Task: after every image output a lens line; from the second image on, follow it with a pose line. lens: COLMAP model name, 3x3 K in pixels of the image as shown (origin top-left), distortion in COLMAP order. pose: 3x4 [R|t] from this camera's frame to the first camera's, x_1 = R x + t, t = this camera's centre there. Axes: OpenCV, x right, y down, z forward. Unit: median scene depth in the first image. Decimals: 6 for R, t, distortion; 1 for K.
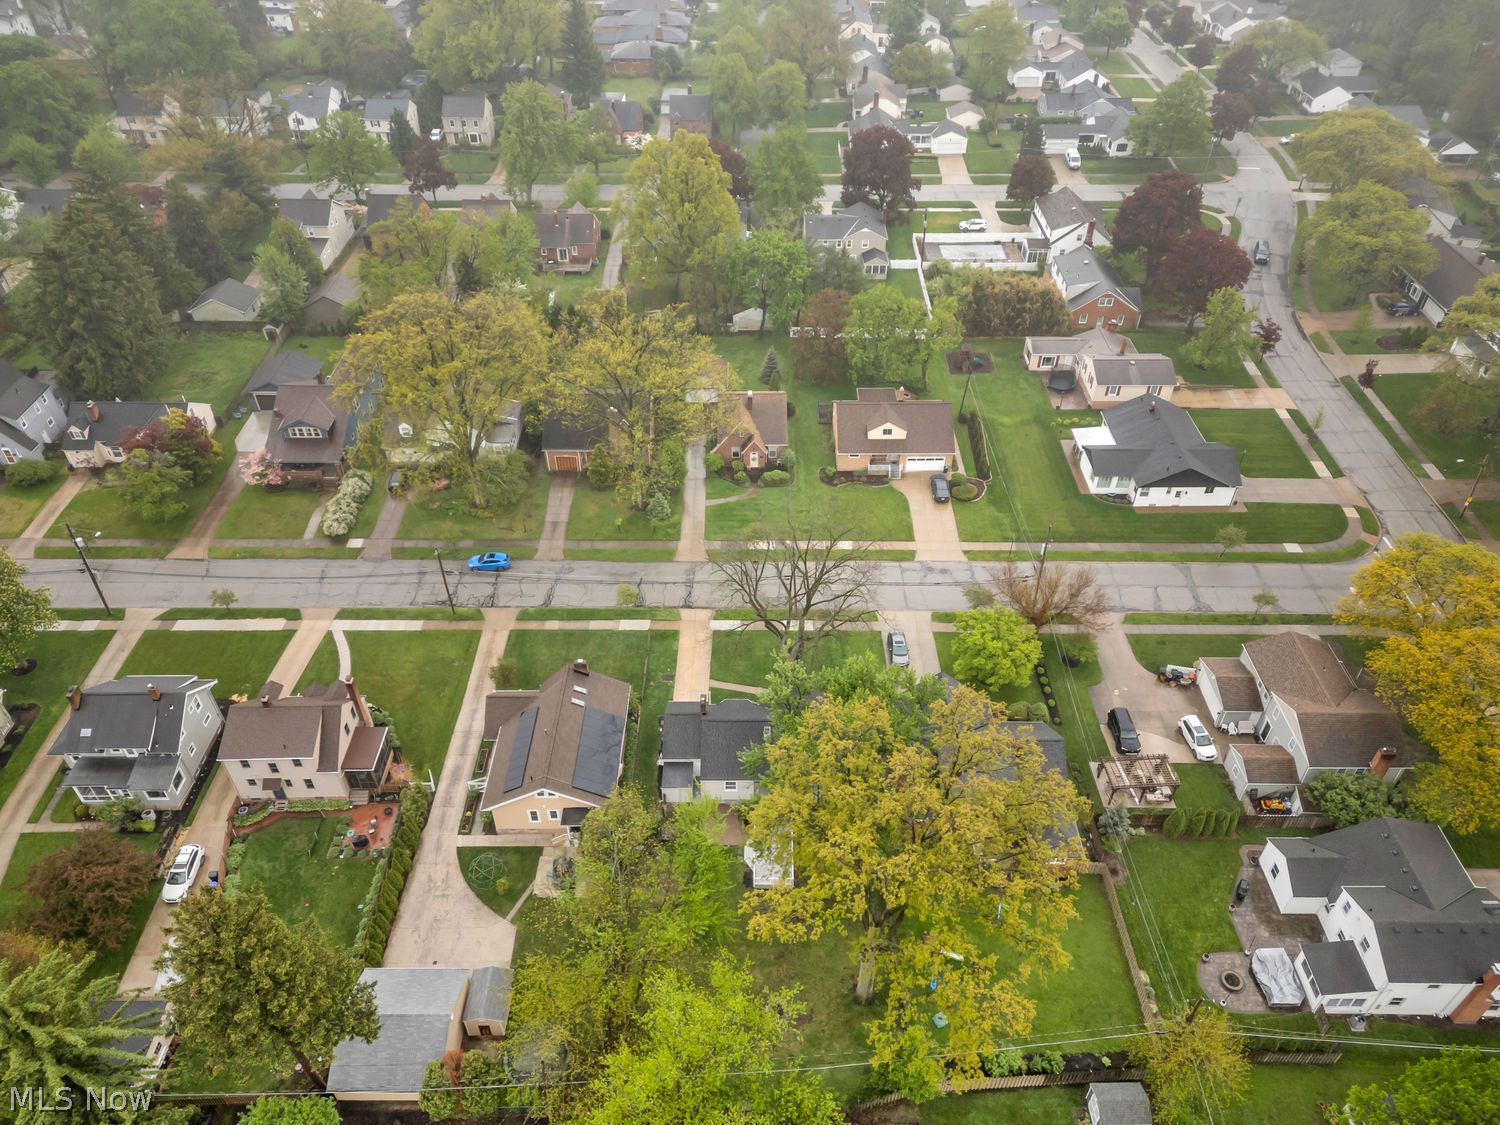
lens RADIAL K [[1053.9, 0, 752.0], [0, 1053.9, 562.7], [0, 0, 1]] dist [0.070179, -0.011974]
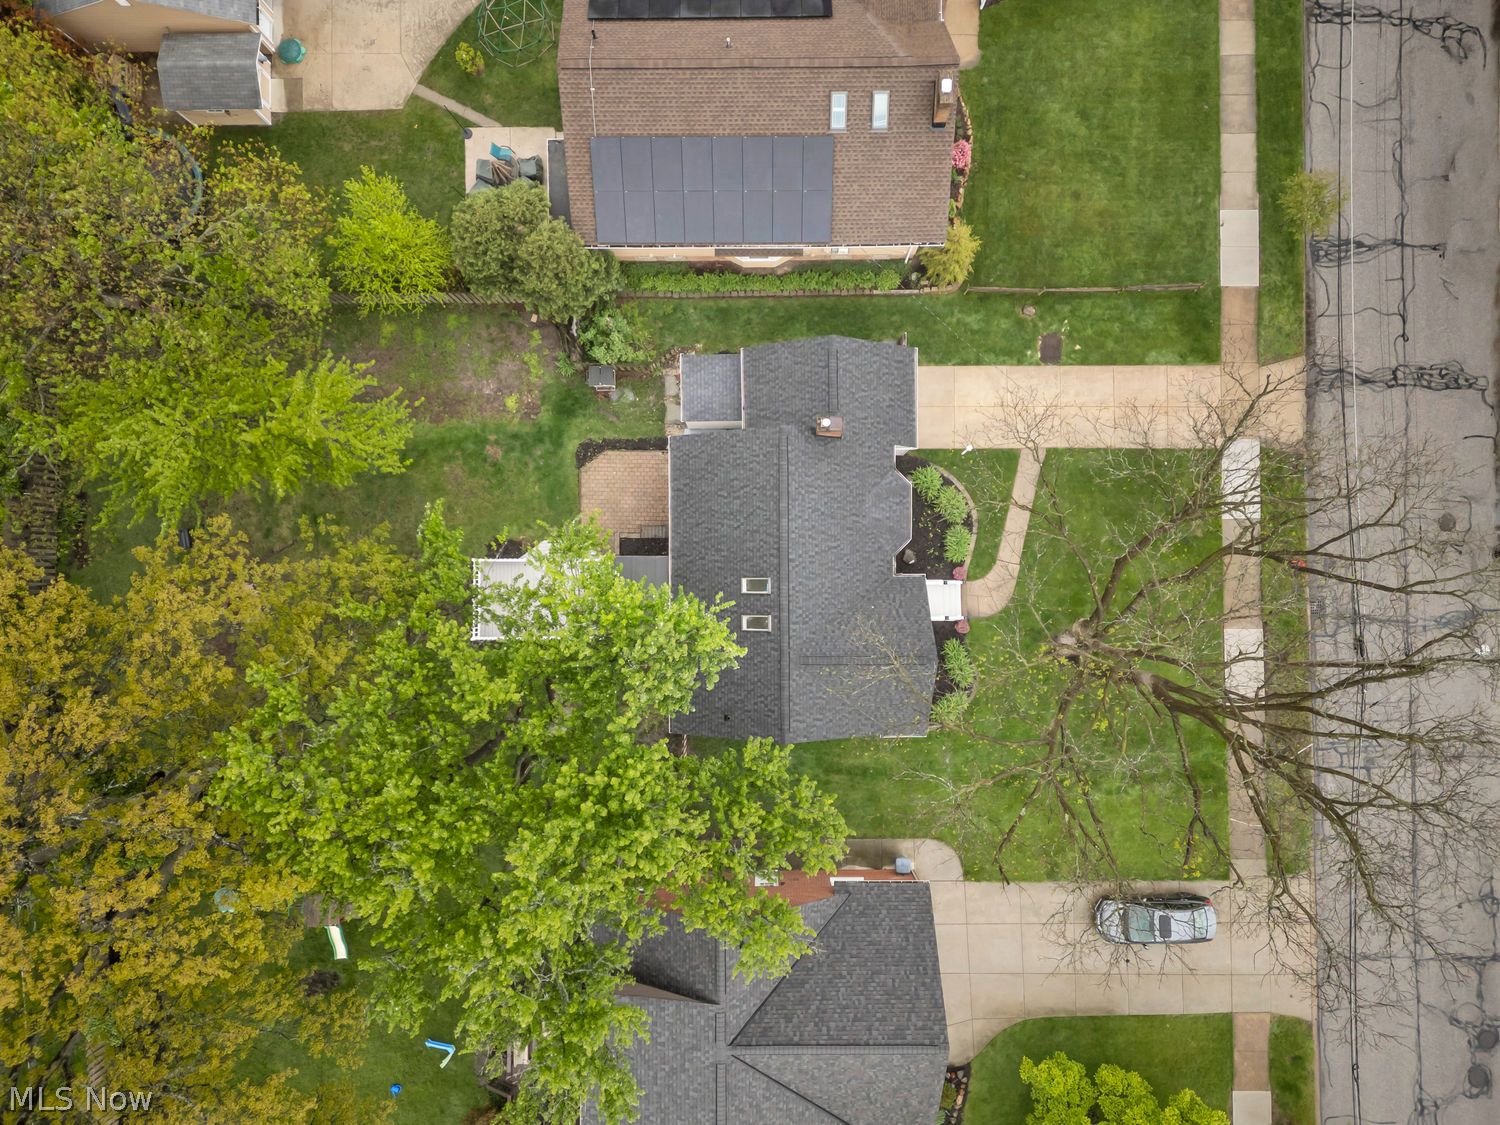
lens RADIAL K [[1053.9, 0, 747.1], [0, 1053.9, 552.0], [0, 0, 1]] dist [0.070179, -0.011974]
pose [[0.015390, 0.999587, -0.024288, 0.009408], [-0.649265, 0.028464, 0.760029, -0.130420], [0.760406, 0.004073, 0.649435, 0.635592]]
